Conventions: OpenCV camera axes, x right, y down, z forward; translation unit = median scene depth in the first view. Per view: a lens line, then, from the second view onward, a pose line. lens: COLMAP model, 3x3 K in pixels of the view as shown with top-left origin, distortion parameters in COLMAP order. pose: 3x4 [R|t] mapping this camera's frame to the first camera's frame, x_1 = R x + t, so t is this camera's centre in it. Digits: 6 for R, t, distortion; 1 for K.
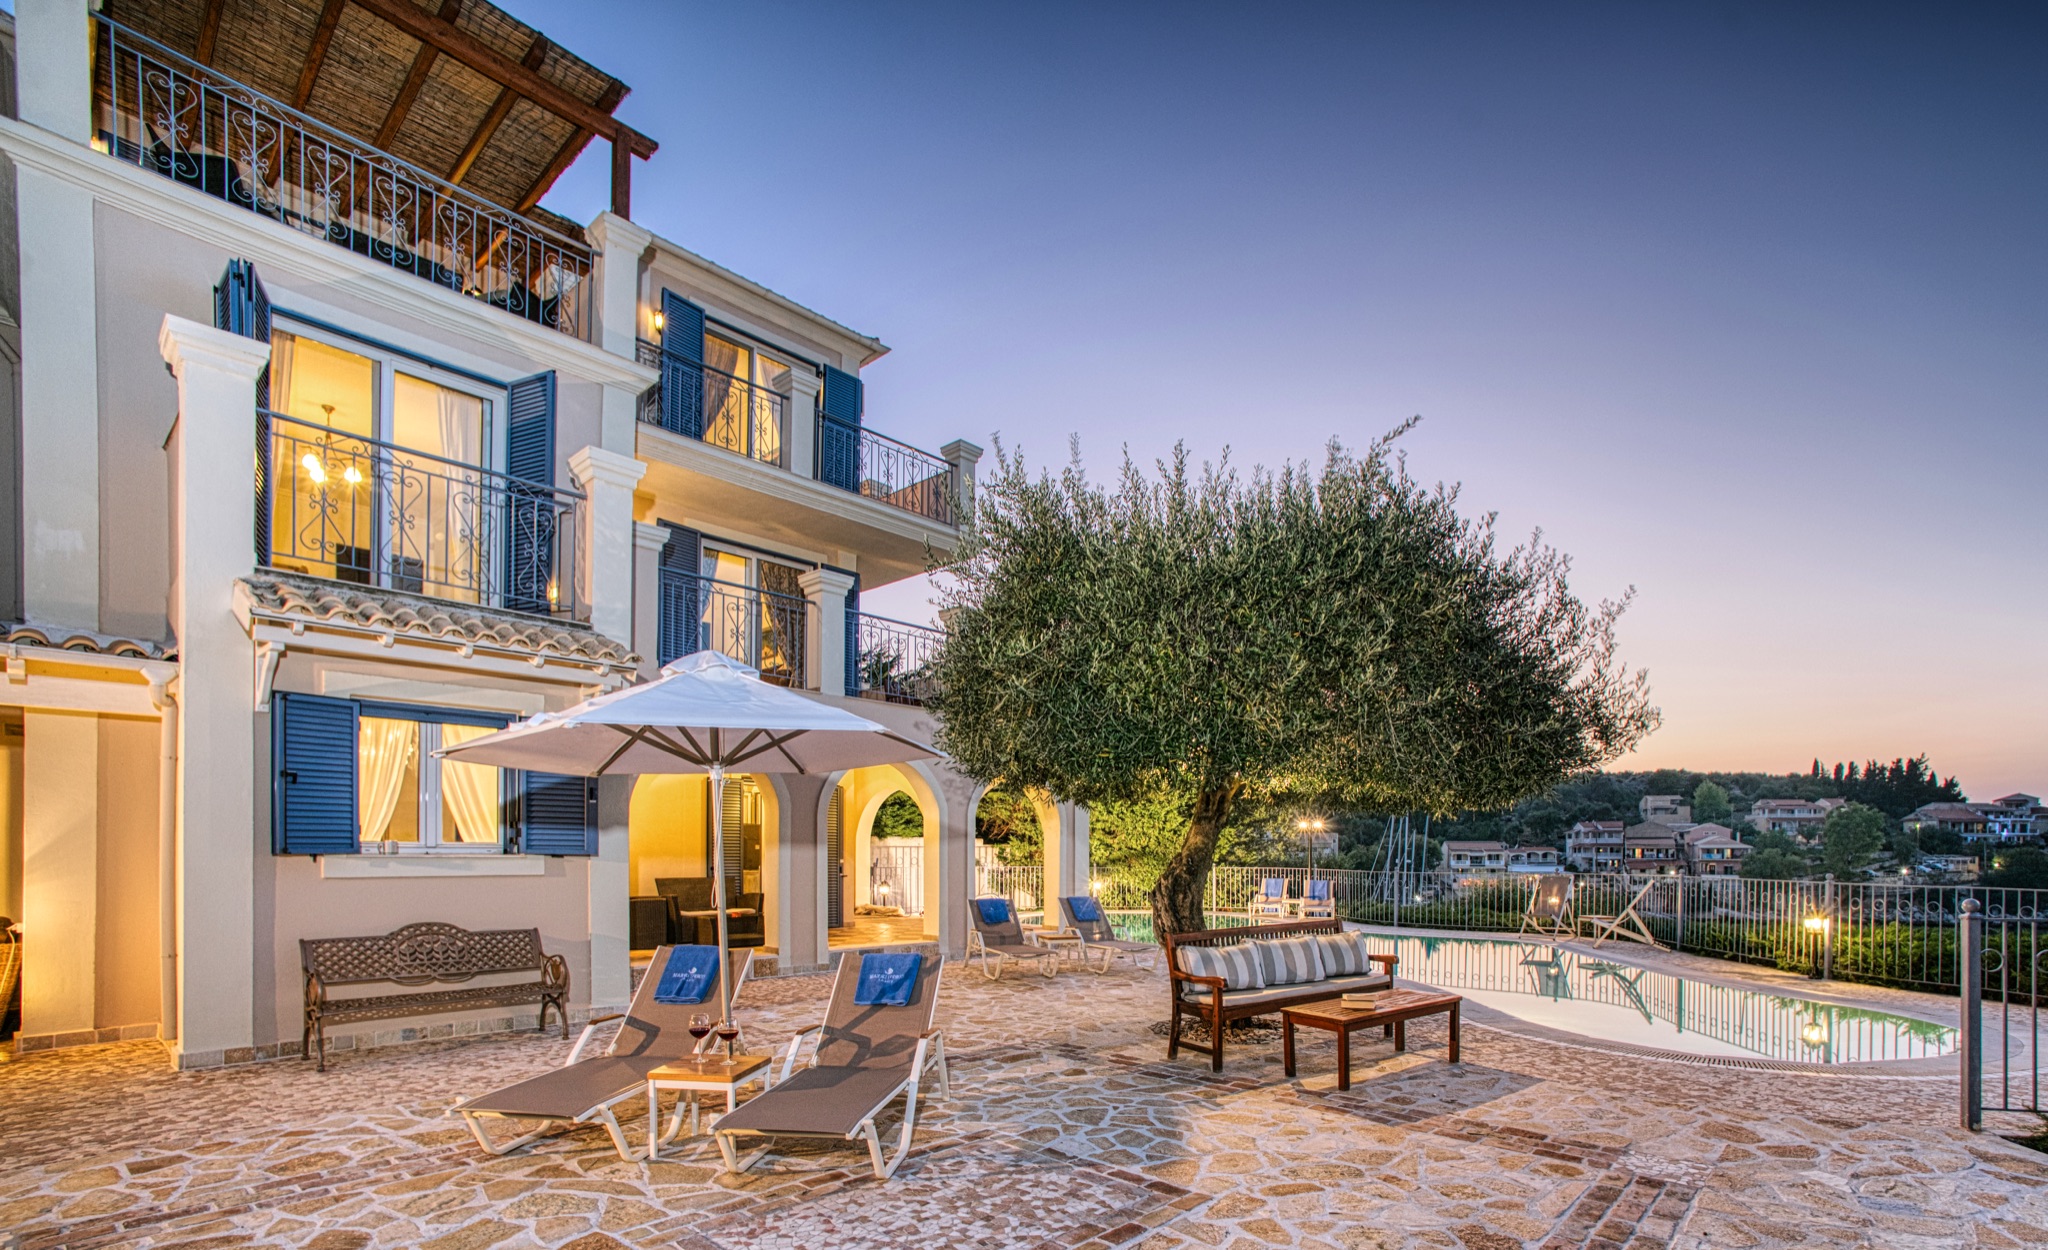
lens RADIAL K [[969.5, 0, 1142.7], [0, 969.5, 869.1], [0, 0, 1]] dist [0.000764, 0.006549]
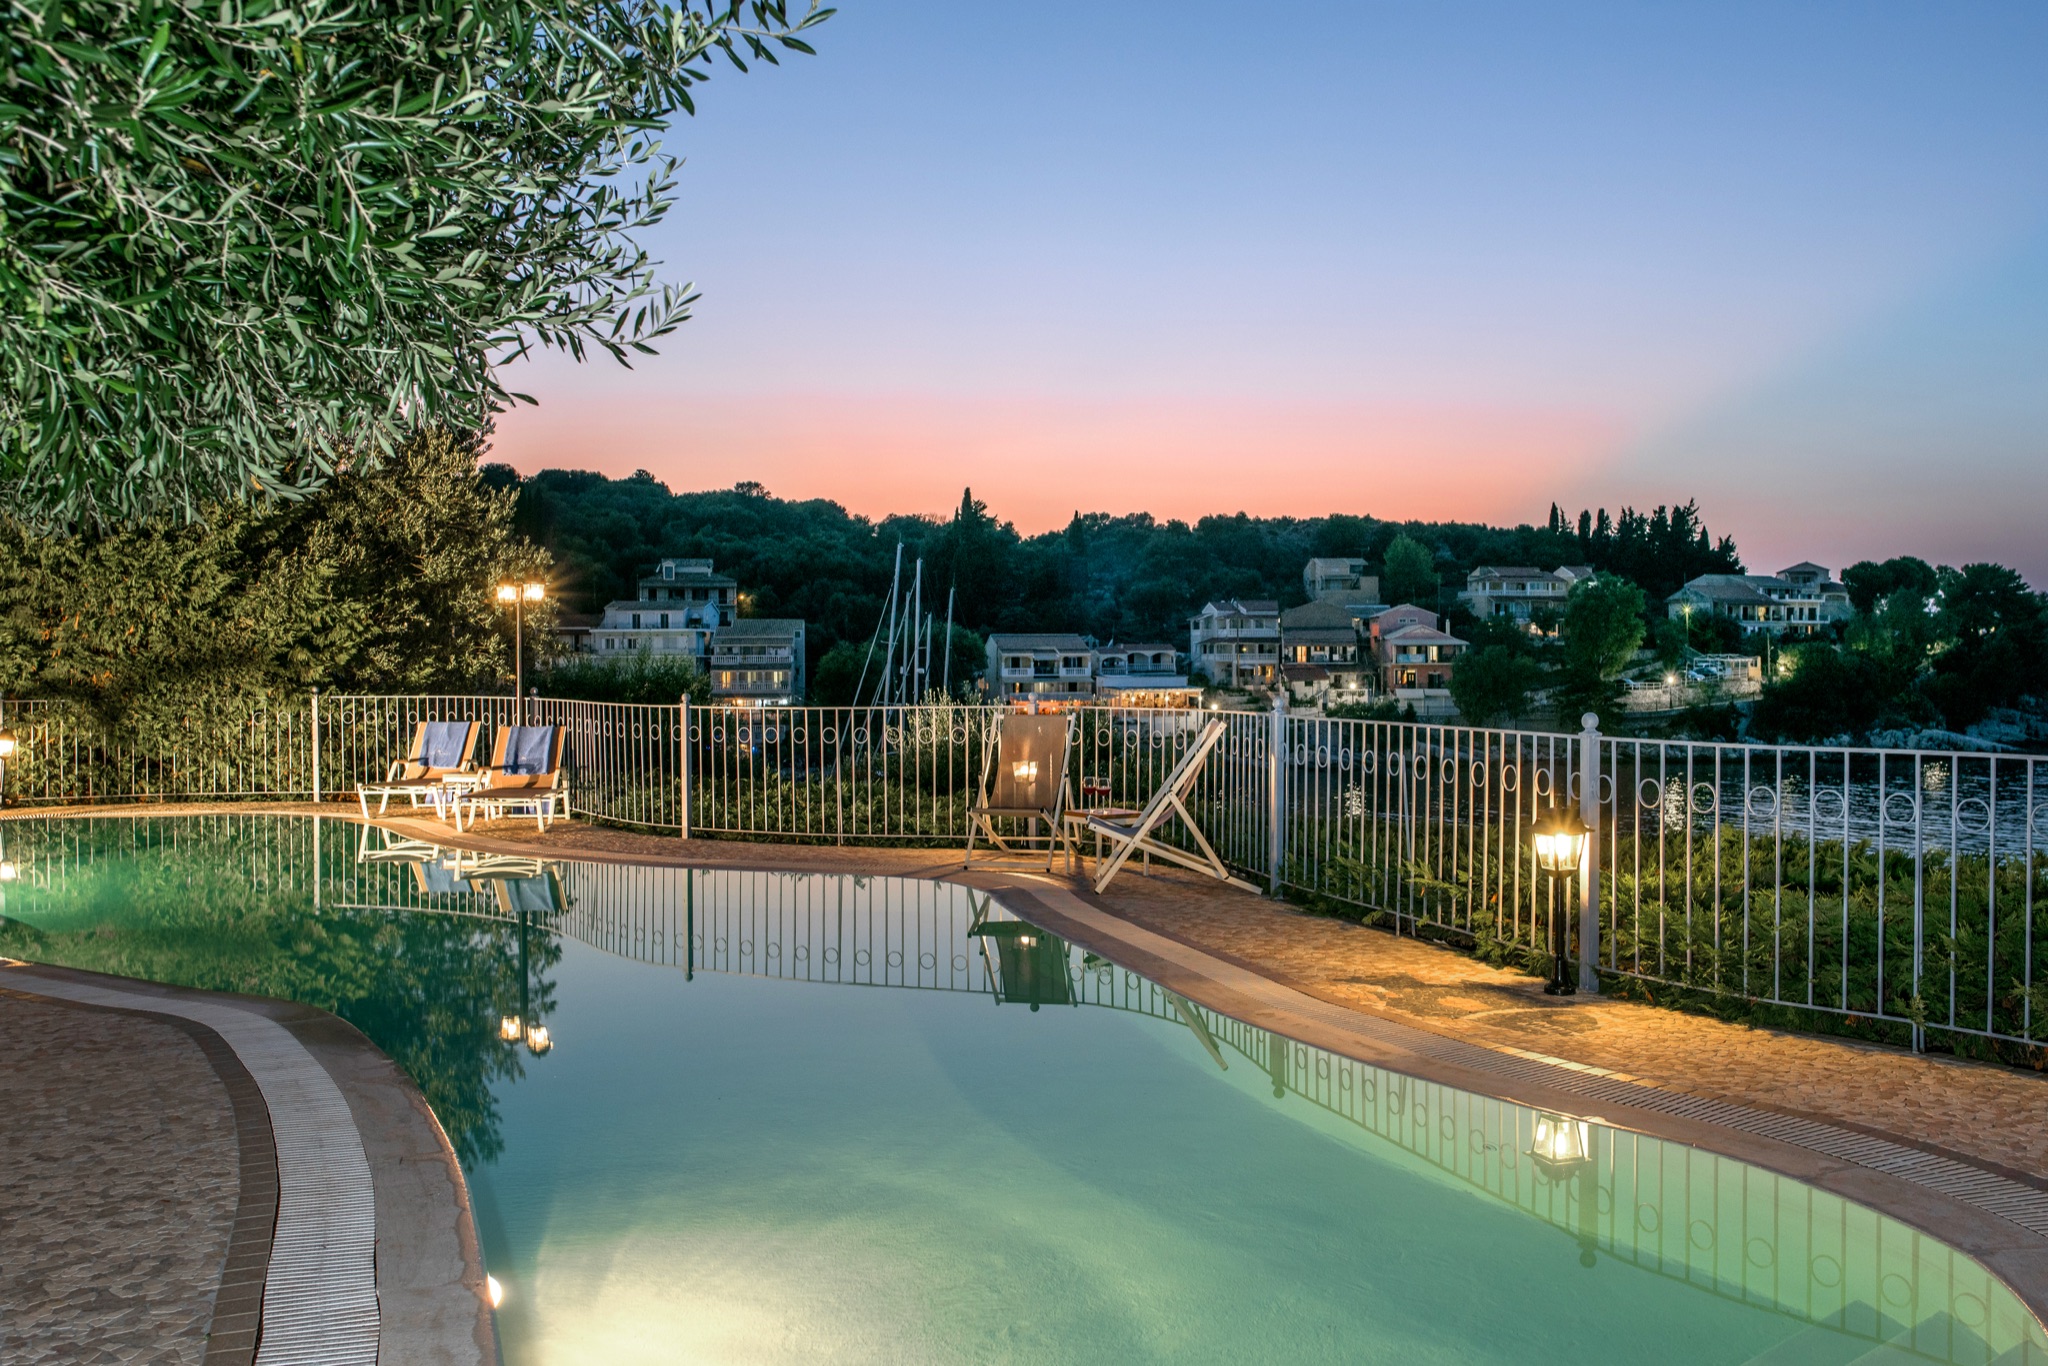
lens RADIAL K [[1737.9, 0, 1042.0], [0, 1737.9, 690.7], [0, 0, 1]] dist [-0.035535, 0.011428]
pose [[0.949743, -0.012159, 0.312794, 0.158328], [0.011137, 0.999925, 0.005054, -0.005157], [-0.312832, -0.001316, 0.949808, 0.229837]]
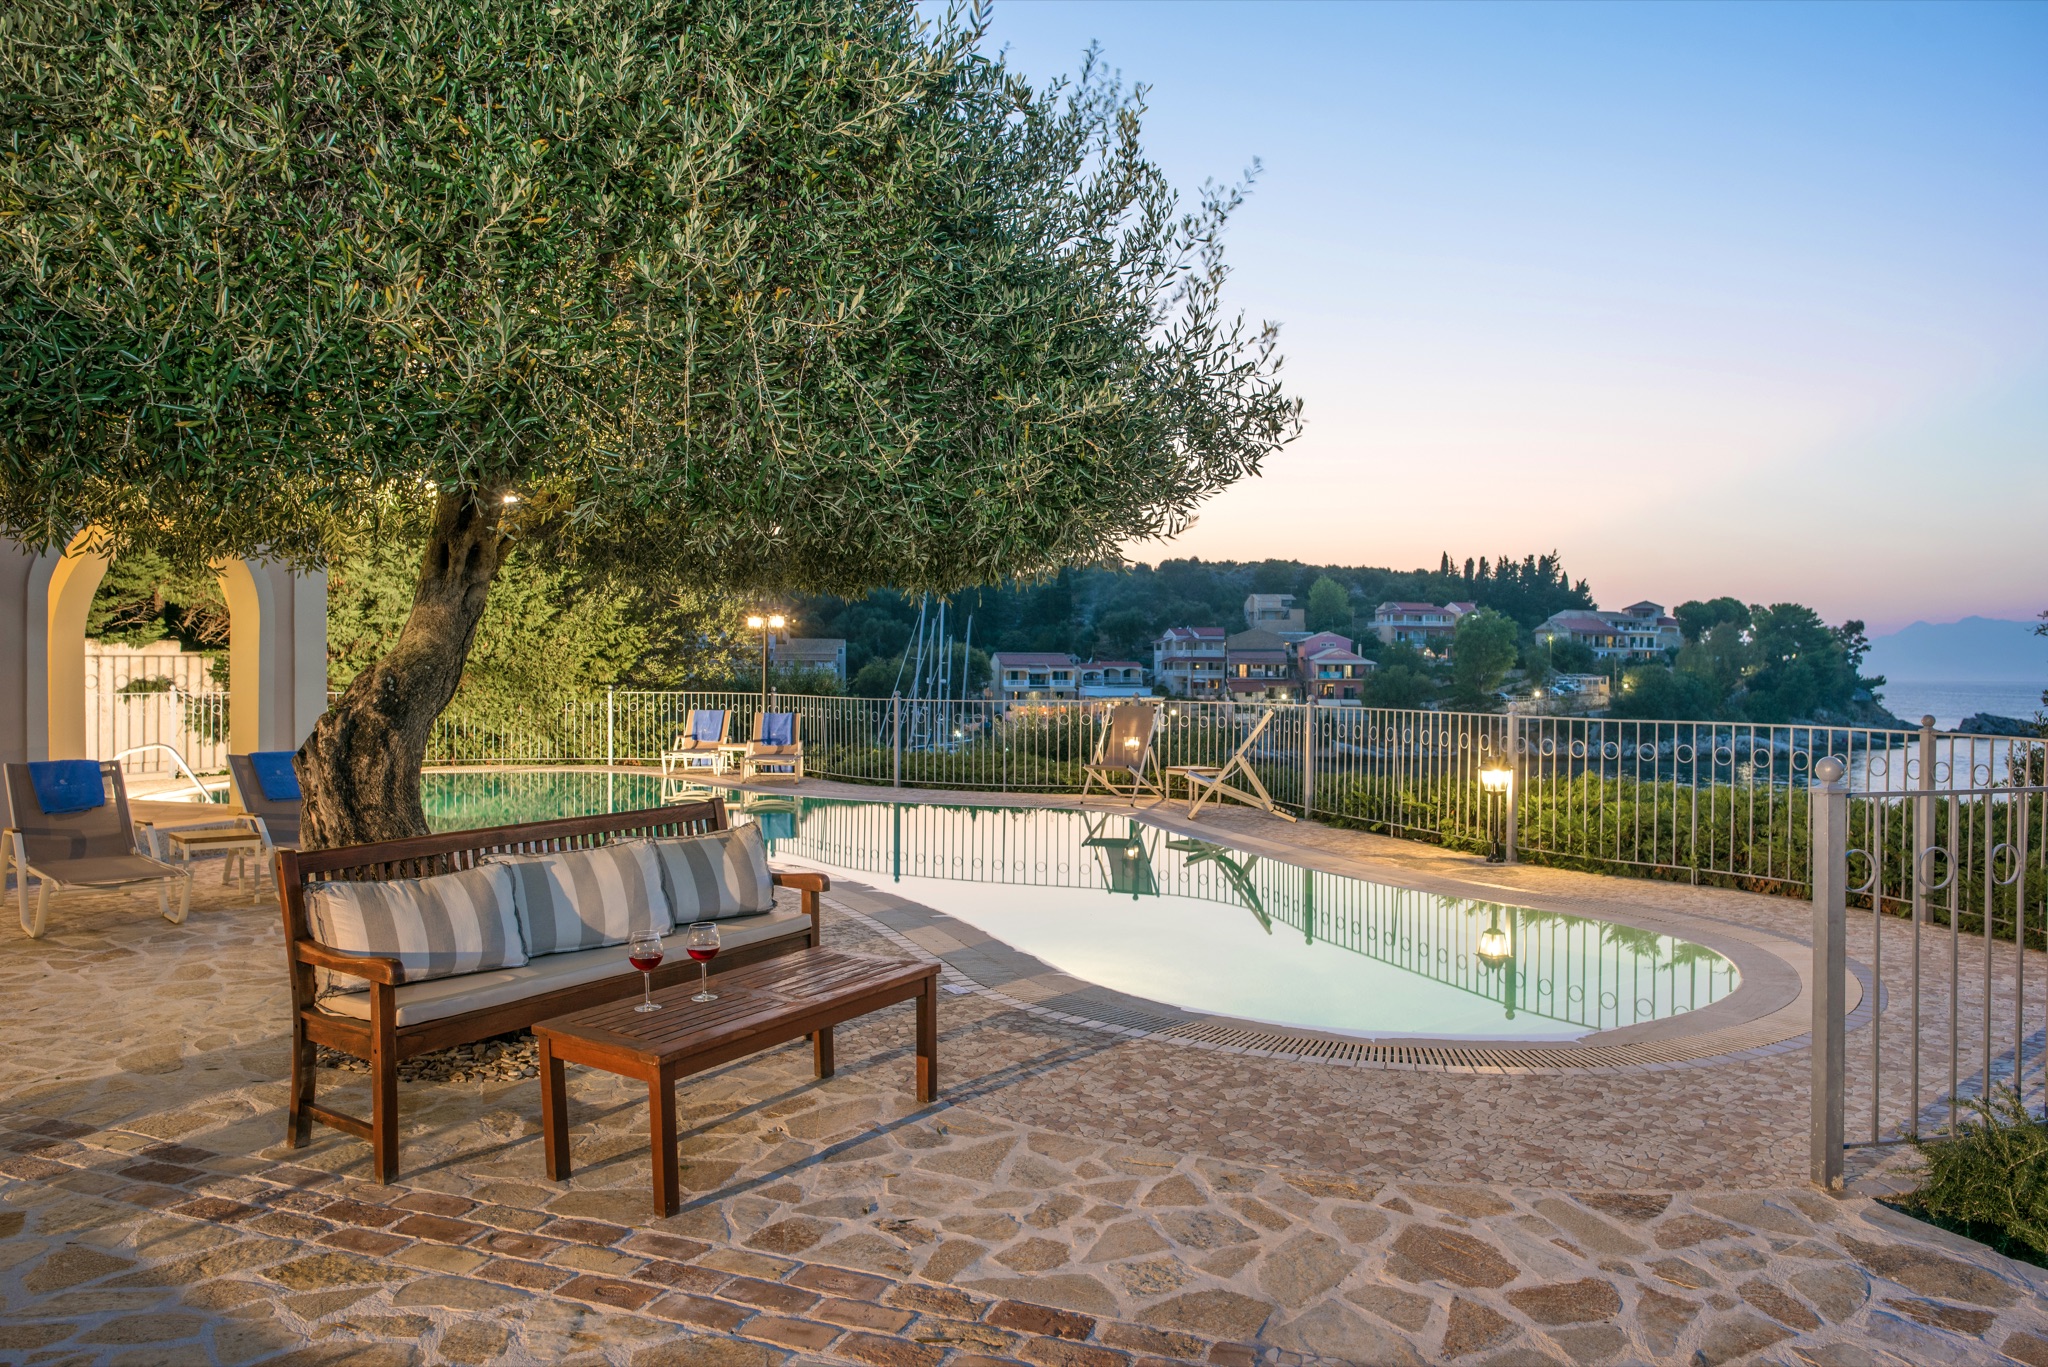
lens RADIAL K [[1424.5, 0, 1024.6], [0, 1424.5, 691.1], [0, 0, 1]] dist [-0.049447, 0.024643]
pose [[0.949073, -0.001645, 0.315053, 0.047186], [0.001925, 0.999998, -0.000578, -0.001429], [-0.315051, 0.001155, 0.949074, 0.102036]]
